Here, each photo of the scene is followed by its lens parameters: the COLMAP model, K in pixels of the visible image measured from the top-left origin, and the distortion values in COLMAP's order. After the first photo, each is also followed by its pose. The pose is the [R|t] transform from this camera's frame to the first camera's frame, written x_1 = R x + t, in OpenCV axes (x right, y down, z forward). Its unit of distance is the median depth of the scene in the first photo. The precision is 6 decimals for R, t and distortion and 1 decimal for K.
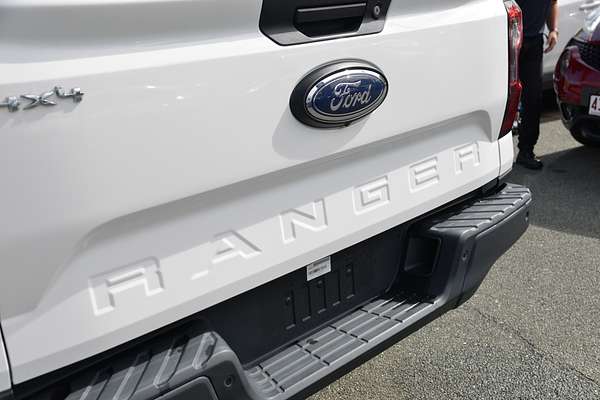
lens RADIAL K [[666.3, 0, 301.0], [0, 666.3, 198.3], [0, 0, 1]] dist [0.107165, 0.000000]
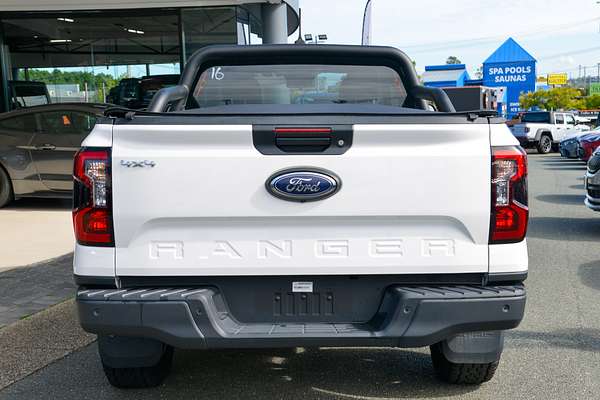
lens RADIAL K [[701.2, 0, 300.6], [0, 701.2, 203.2], [0, 0, 1]] dist [0.060561, 0.000000]
pose [[0.748960, 0.137018, -0.648294, 1.287418], [-0.237818, 0.968785, -0.069991, 0.028775], [0.618467, 0.206597, 0.758166, -0.437759]]
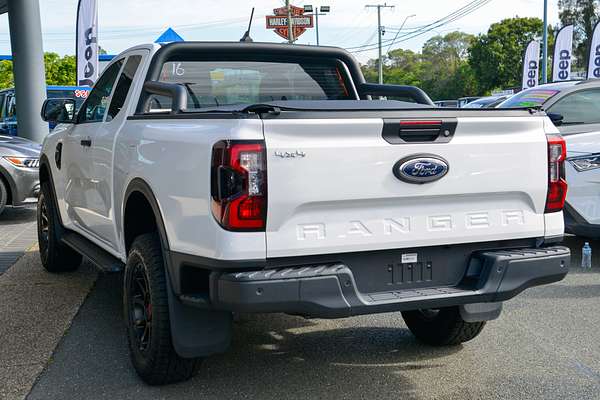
lens RADIAL K [[754.4, 0, 300.2], [0, 754.4, 194.4], [0, 0, 1]] dist [0.107339, 0.000000]
pose [[0.931462, 0.092095, -0.351990, 0.552351], [-0.155176, 0.975590, -0.155383, 0.355815], [0.329088, 0.199354, 0.923016, -1.327243]]
